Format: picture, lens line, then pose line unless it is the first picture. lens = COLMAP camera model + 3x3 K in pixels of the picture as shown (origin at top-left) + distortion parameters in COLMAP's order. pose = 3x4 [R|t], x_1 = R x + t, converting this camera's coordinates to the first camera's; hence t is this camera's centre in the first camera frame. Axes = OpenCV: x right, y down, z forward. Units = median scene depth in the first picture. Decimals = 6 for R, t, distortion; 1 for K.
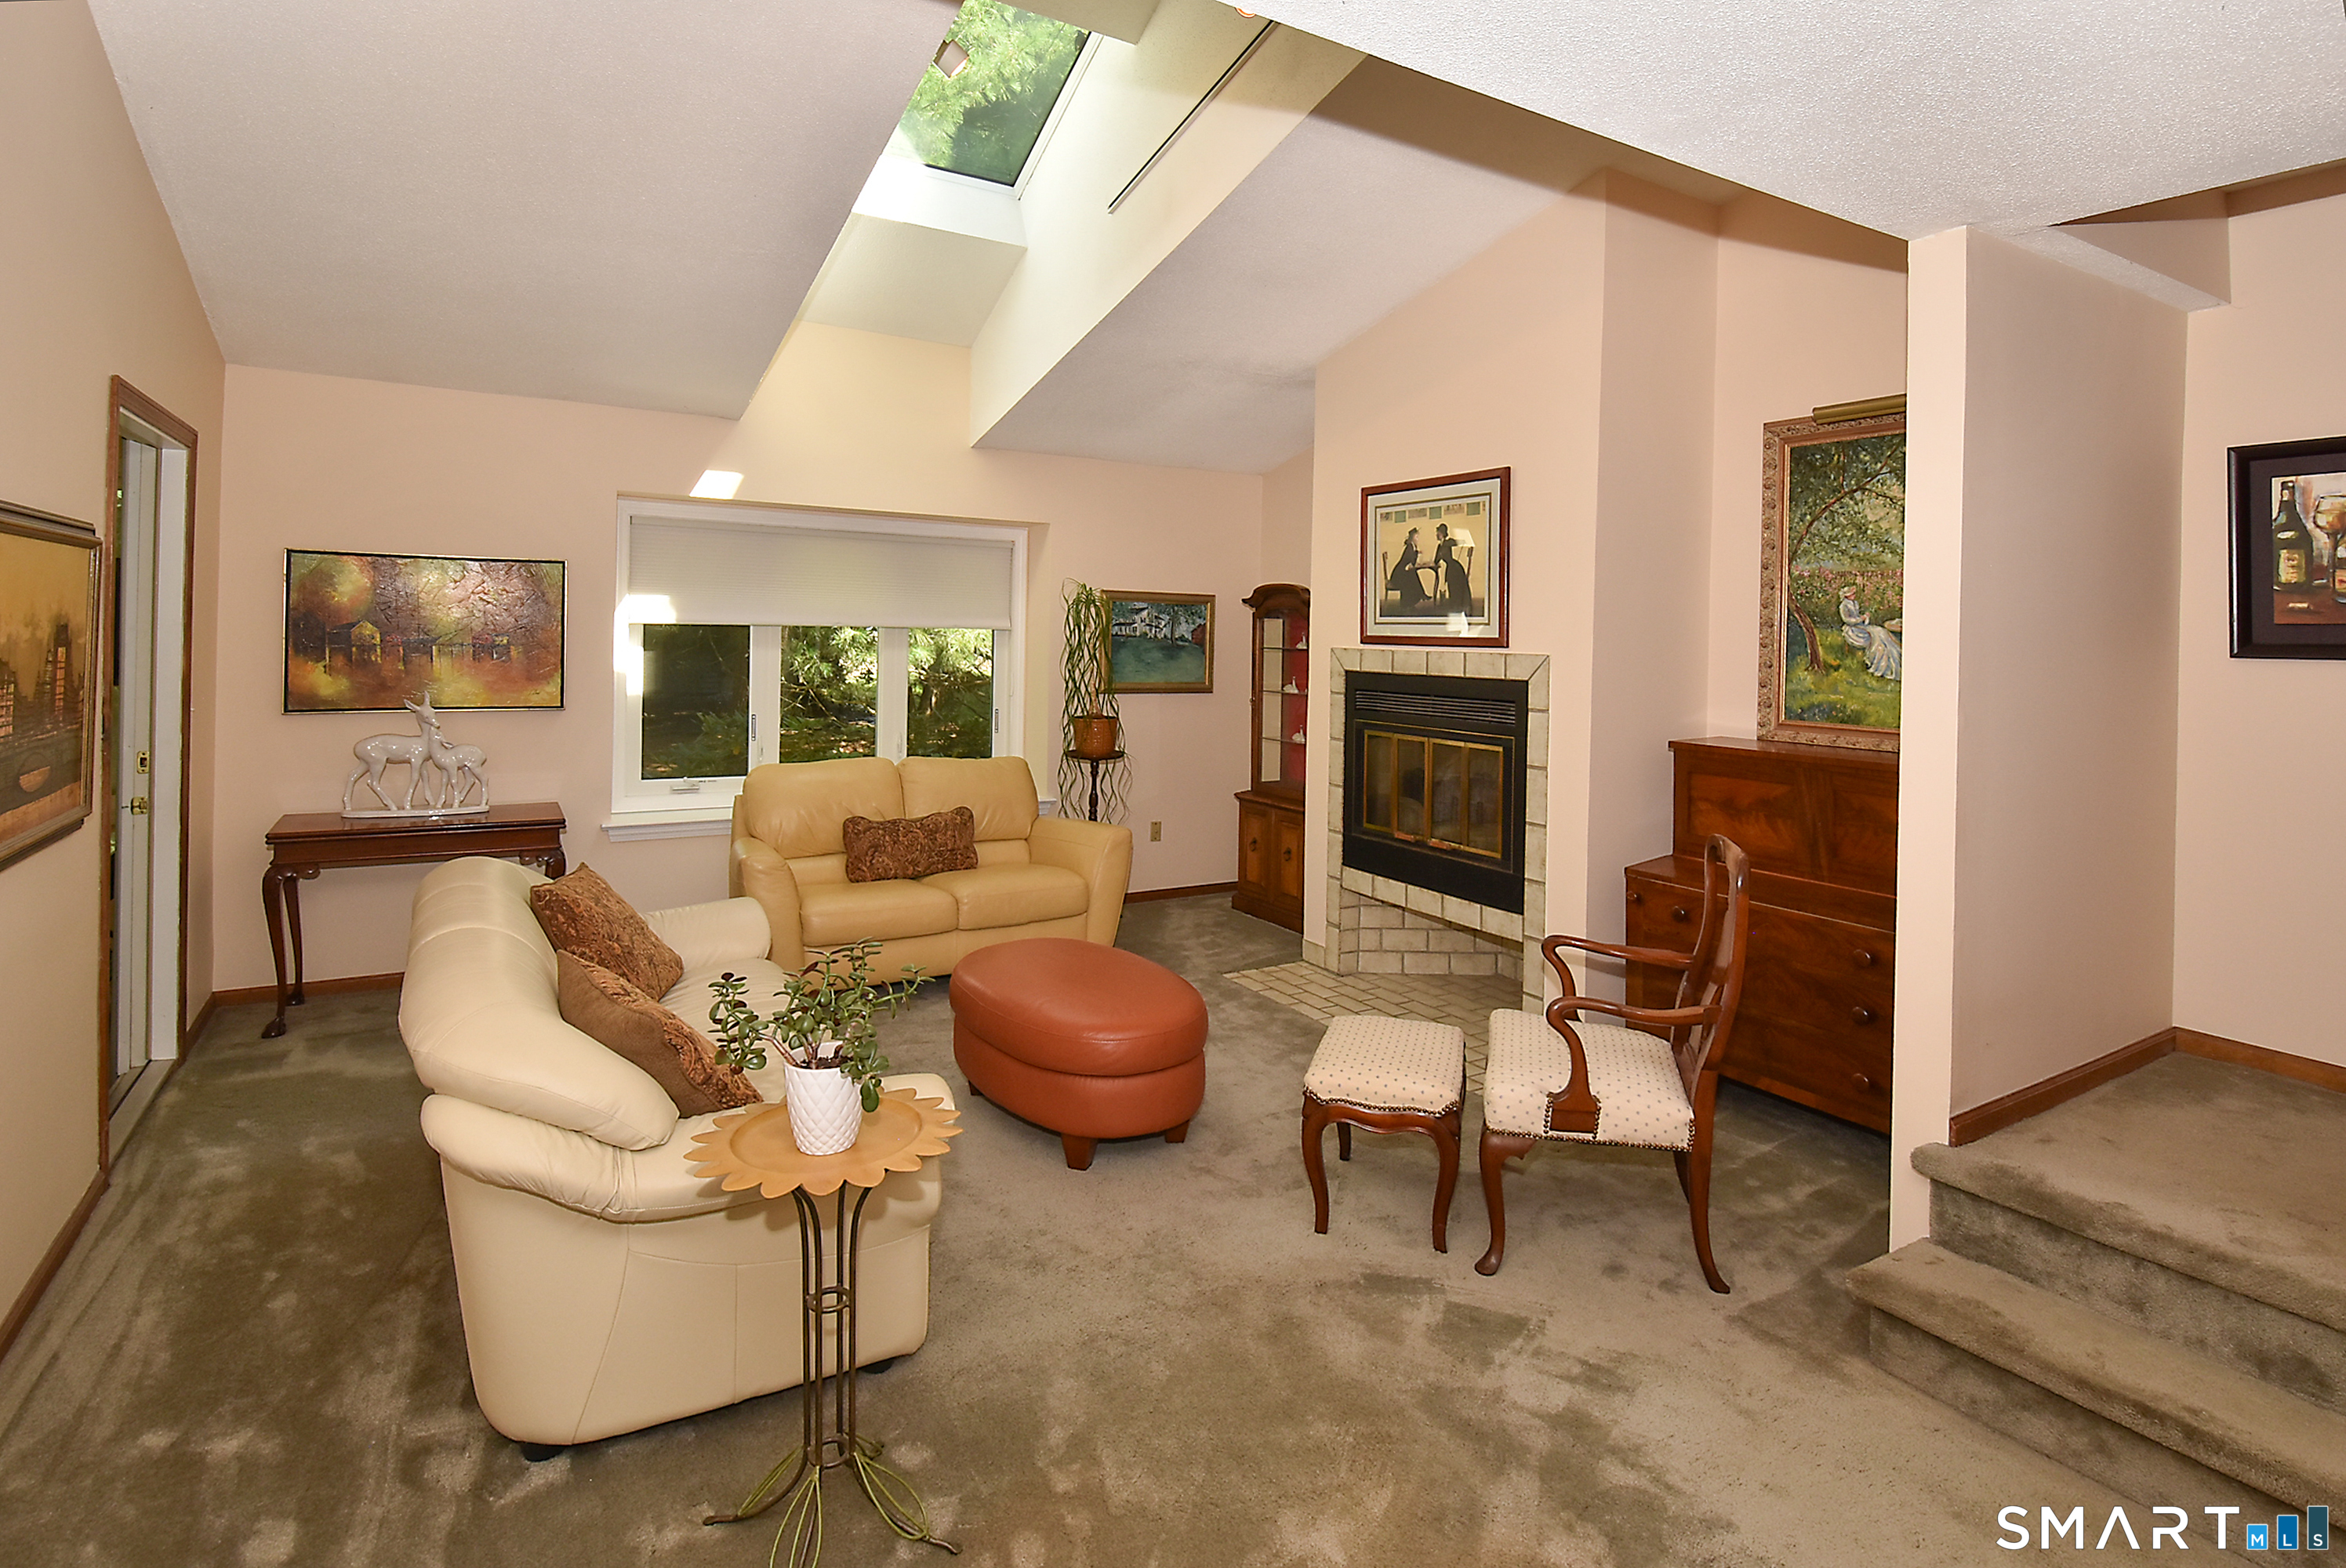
lens RADIAL K [[1184.4, 0, 1100.2], [0, 1184.4, 662.7], [0, 0, 1]] dist [-0.000639, -0.000119]
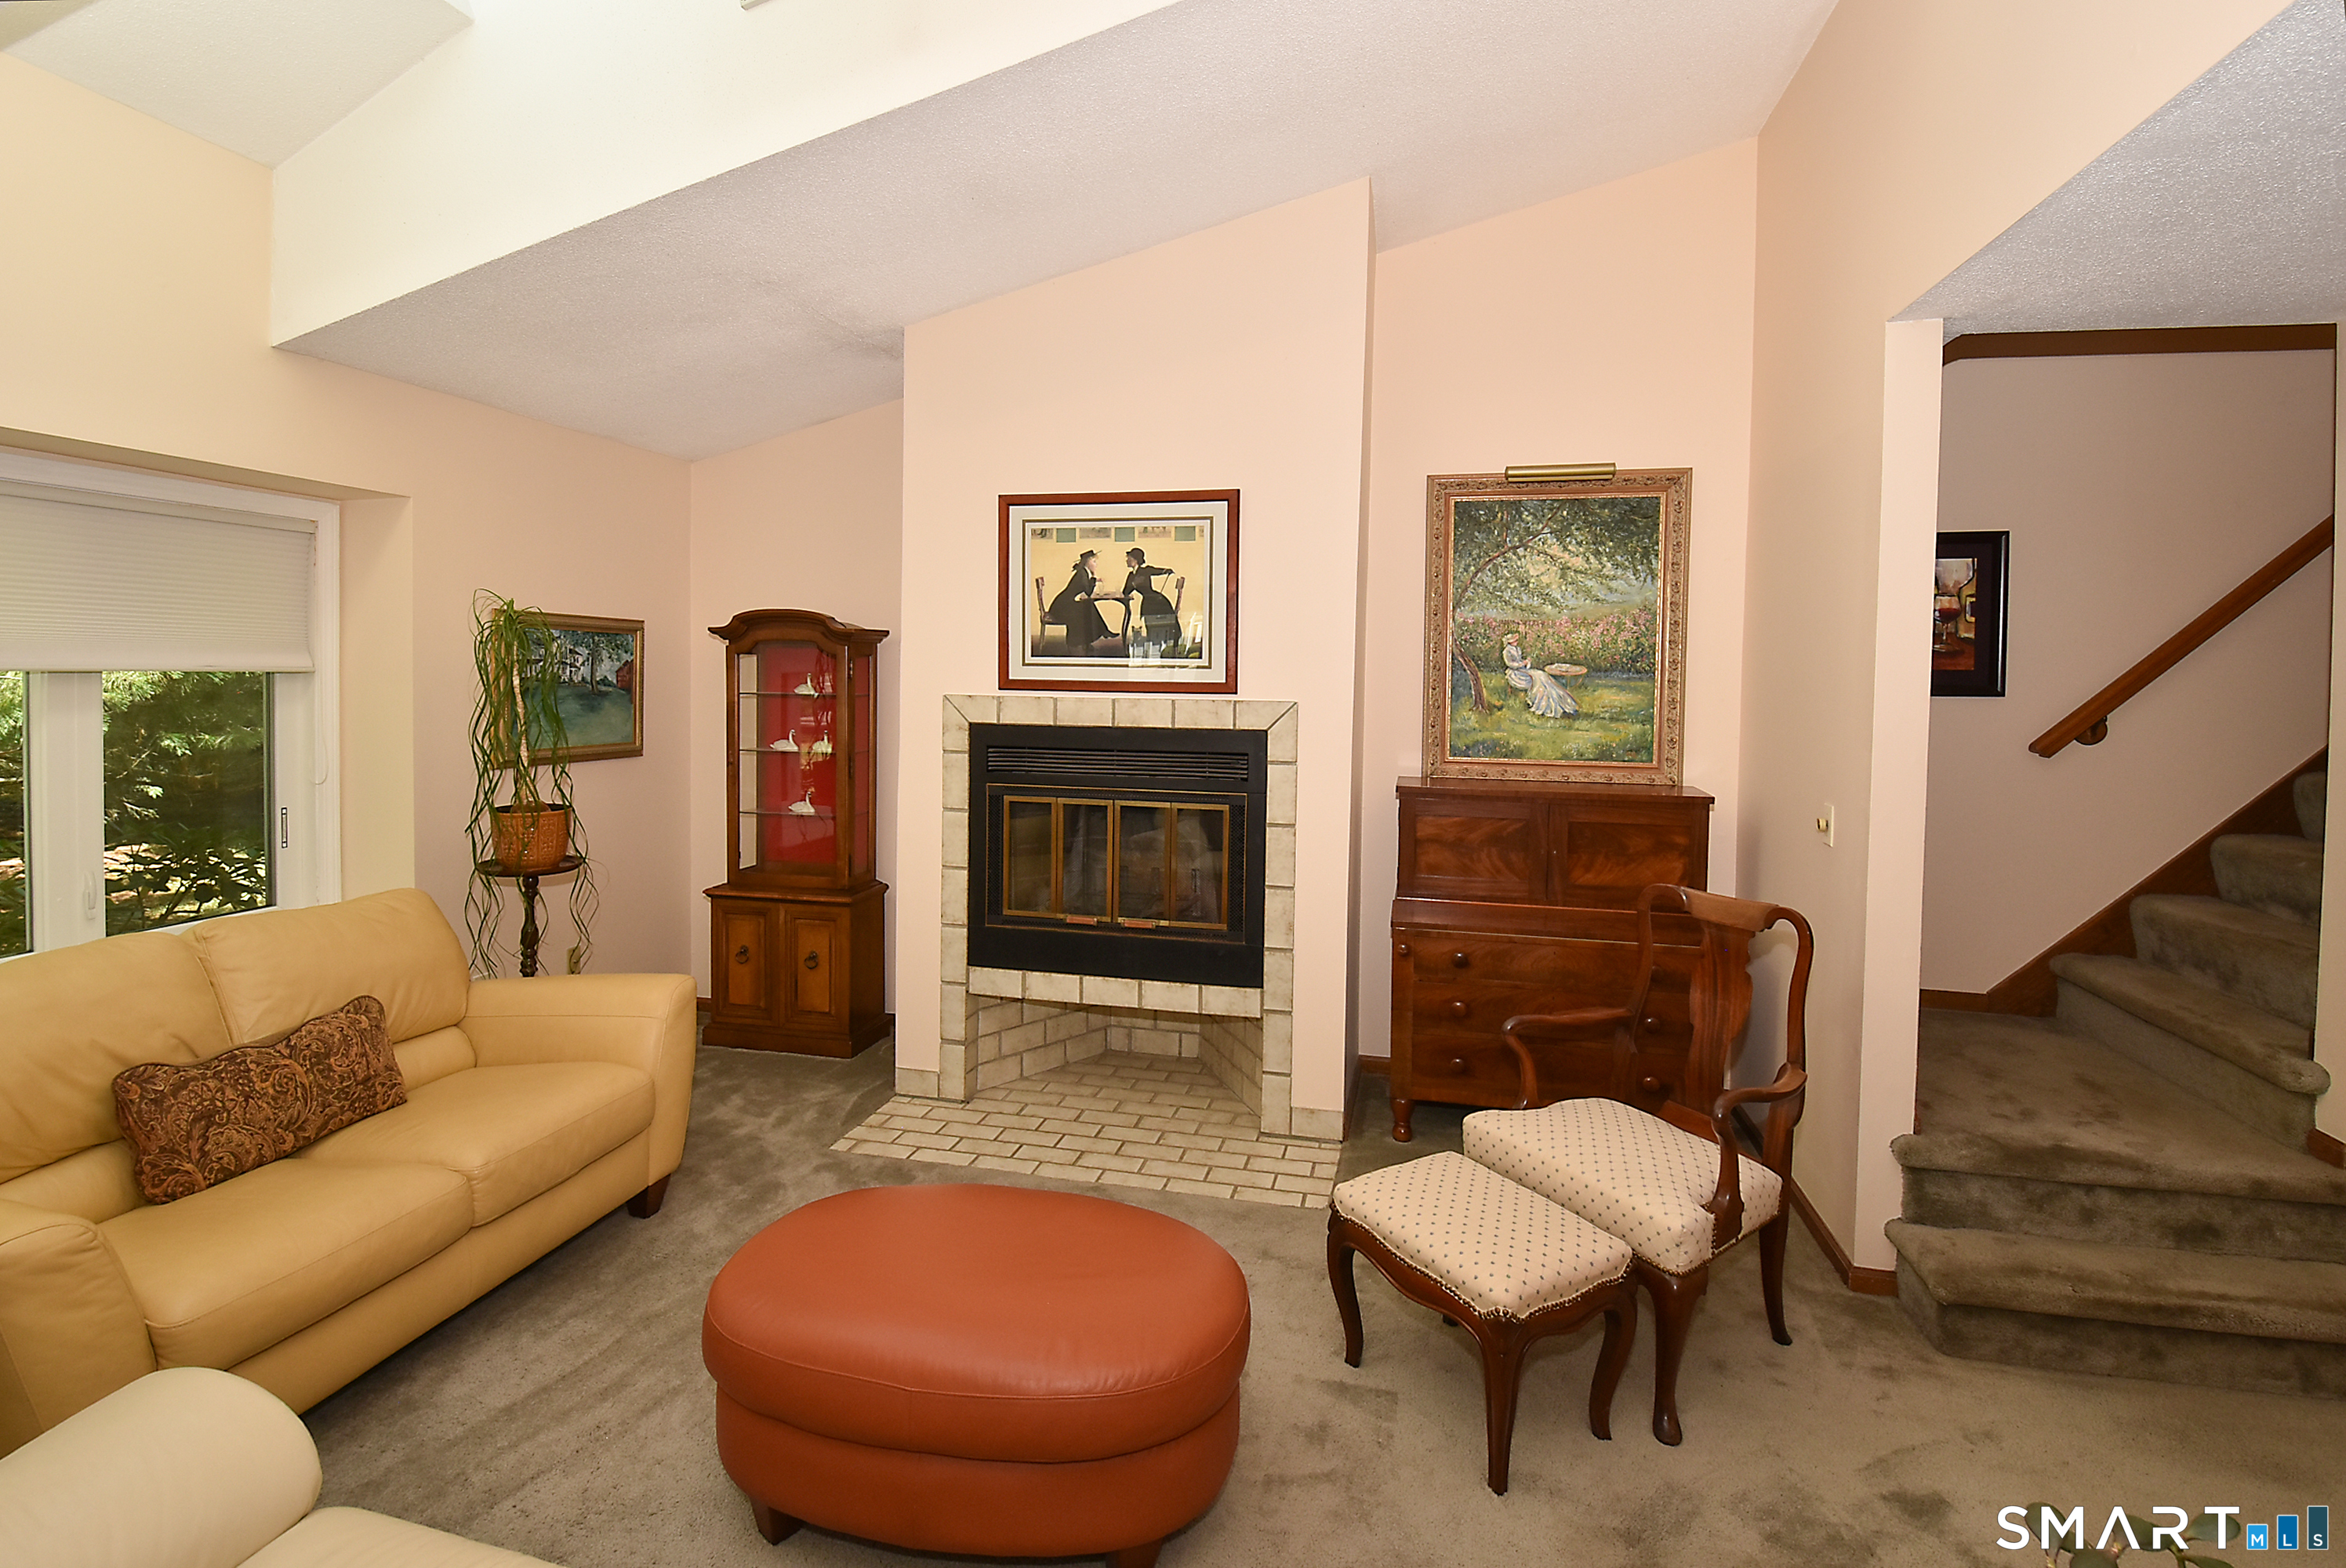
lens RADIAL K [[1126.8, 0, 1183.1], [0, 1126.8, 720.0], [0, 0, 1]] dist [0.011873, -0.019702]
pose [[0.667508, -0.038654, 0.743599, -0.270362], [0.018091, 0.999199, 0.035701, -0.020620], [-0.744383, -0.010378, 0.667672, 0.399078]]
